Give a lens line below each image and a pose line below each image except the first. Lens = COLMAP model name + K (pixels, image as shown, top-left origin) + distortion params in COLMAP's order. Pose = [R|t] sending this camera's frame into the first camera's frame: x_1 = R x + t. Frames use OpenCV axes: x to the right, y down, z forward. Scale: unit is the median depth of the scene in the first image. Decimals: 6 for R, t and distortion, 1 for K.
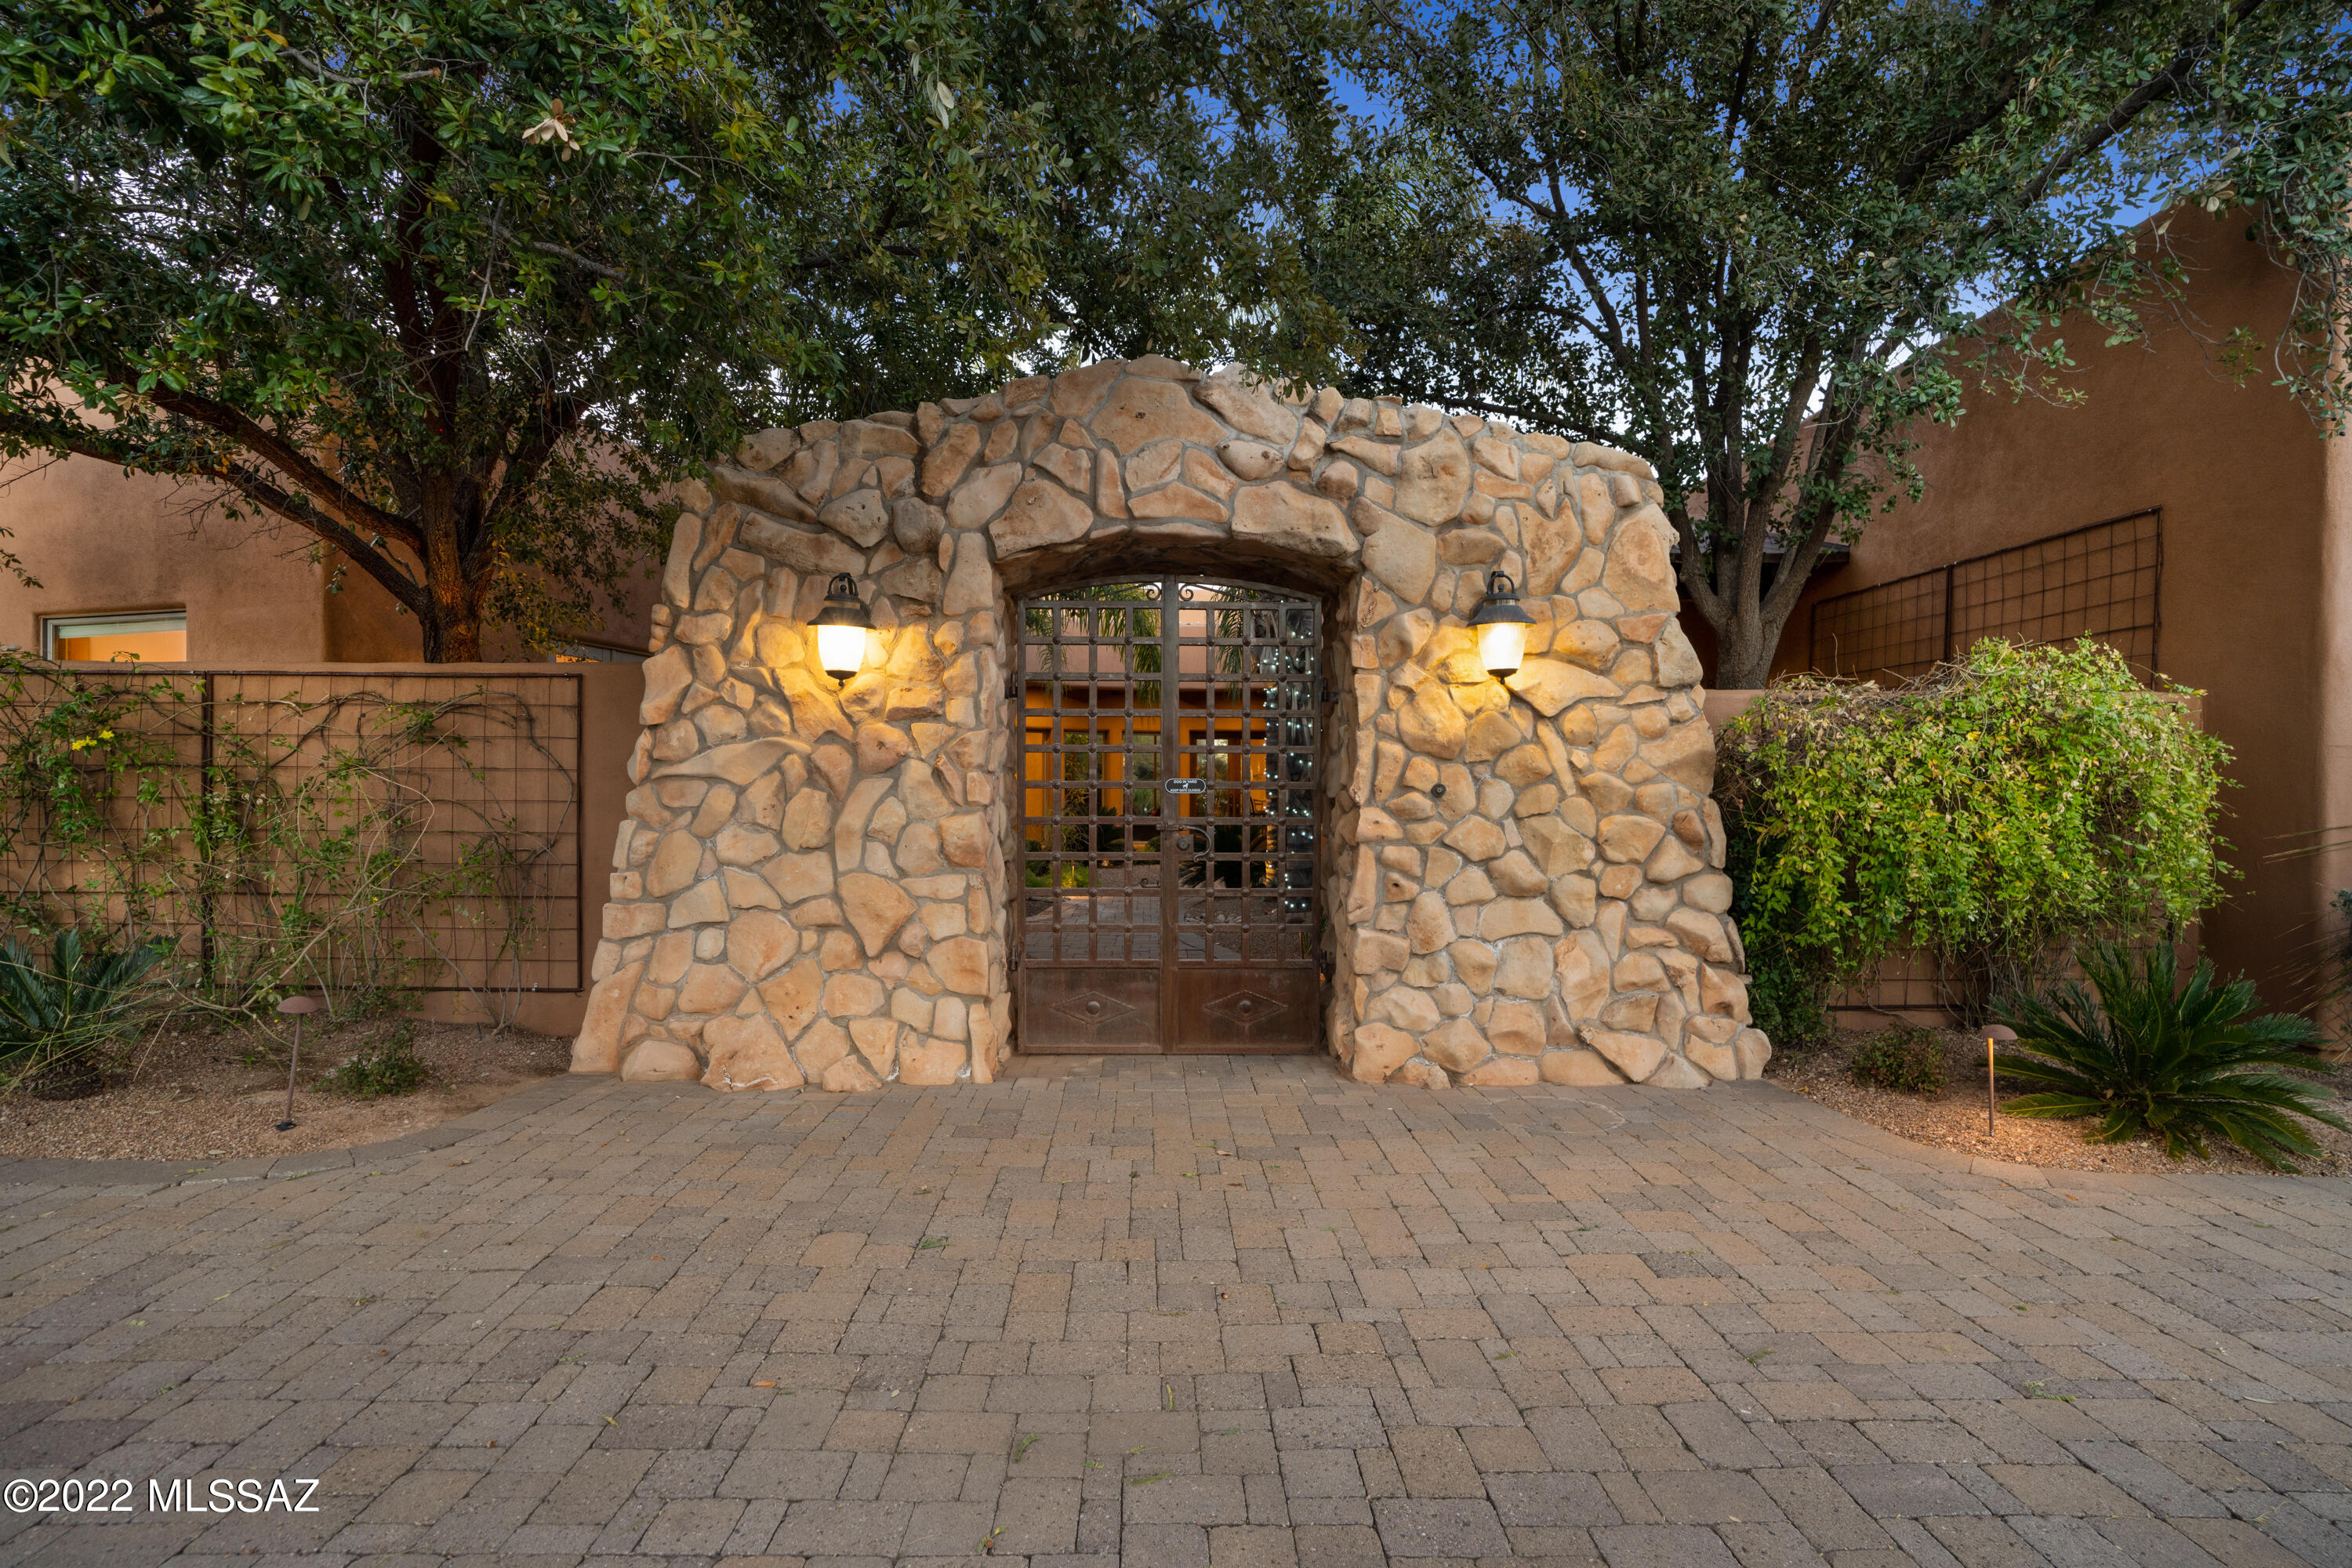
lens RADIAL K [[1083.3, 0, 1174.4], [0, 1083.3, 799.0], [0, 0, 1]] dist [-0.016143, 0.003339]
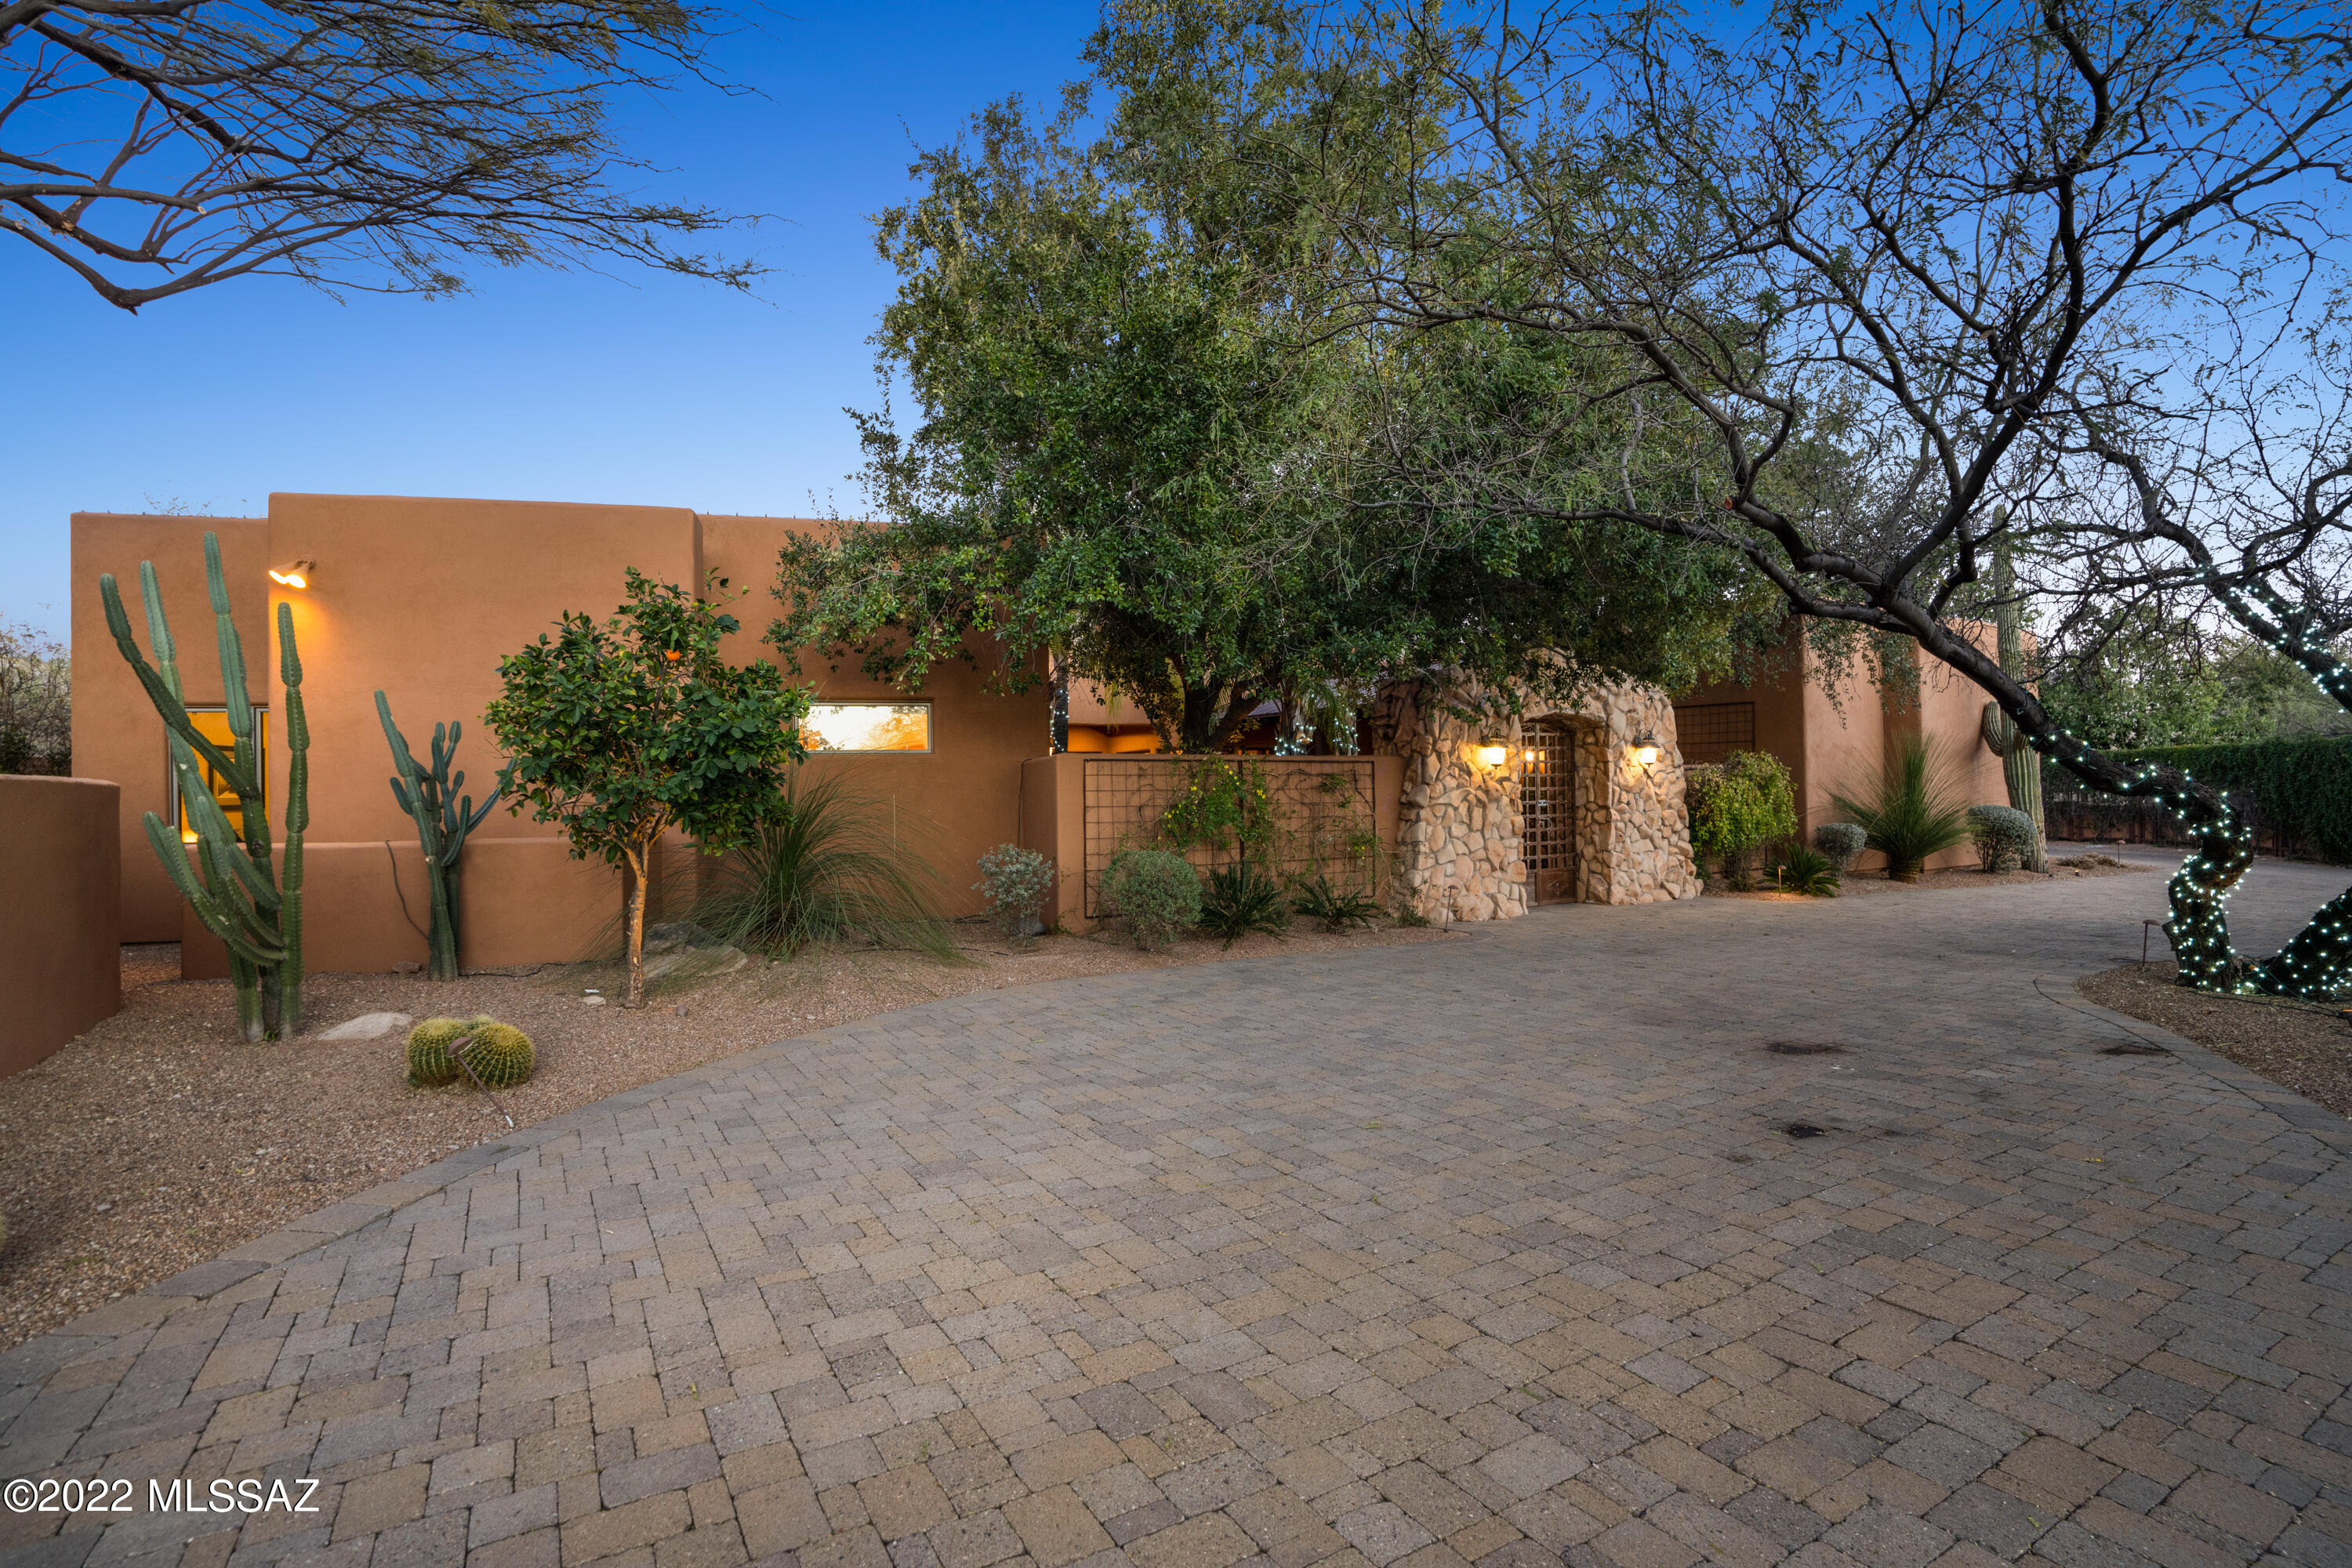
lens RADIAL K [[1083.3, 0, 1175.2], [0, 1083.3, 777.1], [0, 0, 1]] dist [-0.016143, 0.003339]
pose [[0.861935, -0.009311, 0.506933, -2.287929], [0.019702, 0.999691, -0.015137, -0.057897], [-0.506636, 0.023035, 0.861852, -0.891483]]
